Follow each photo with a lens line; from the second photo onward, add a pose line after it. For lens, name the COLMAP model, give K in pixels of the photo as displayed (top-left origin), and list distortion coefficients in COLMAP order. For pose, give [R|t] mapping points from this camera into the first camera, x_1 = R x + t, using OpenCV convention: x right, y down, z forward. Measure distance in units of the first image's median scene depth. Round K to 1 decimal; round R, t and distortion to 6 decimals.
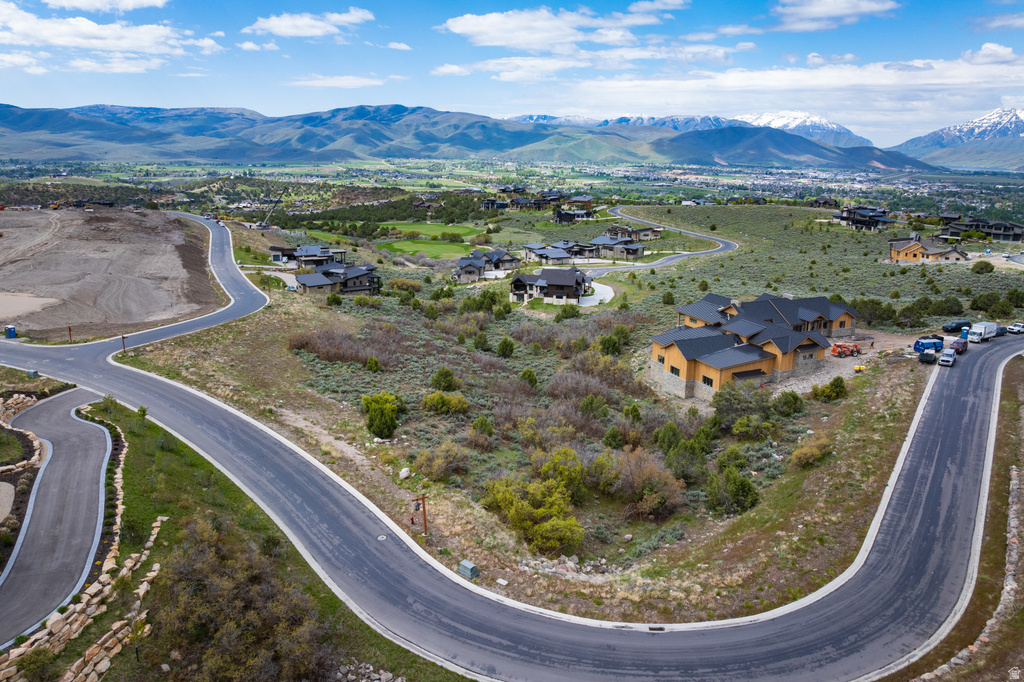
lens RADIAL K [[717.4, 0, 514.4], [0, 717.4, 345.6], [0, 0, 1]] dist [-0.048231, 0.013648]
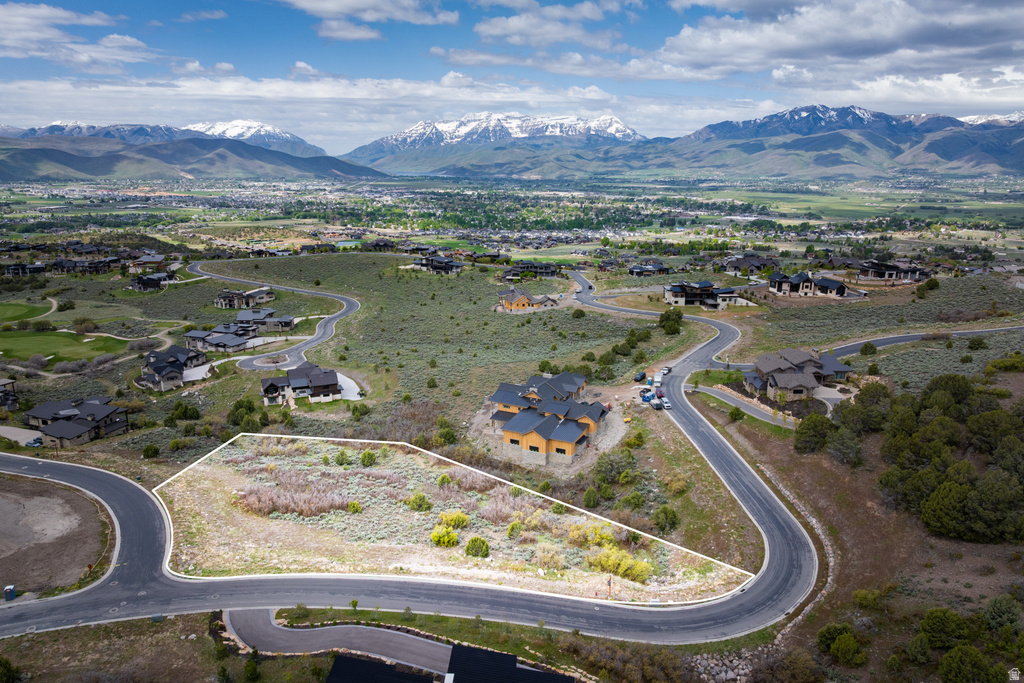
lens RADIAL K [[717.4, 0, 522.4], [0, 717.4, 347.1], [0, 0, 1]] dist [-0.048231, 0.013648]
pose [[0.752880, -0.167204, 0.636565, -0.206728], [0.172139, 0.983550, 0.054752, -0.075477], [-0.635248, 0.068356, 0.769277, -0.042029]]
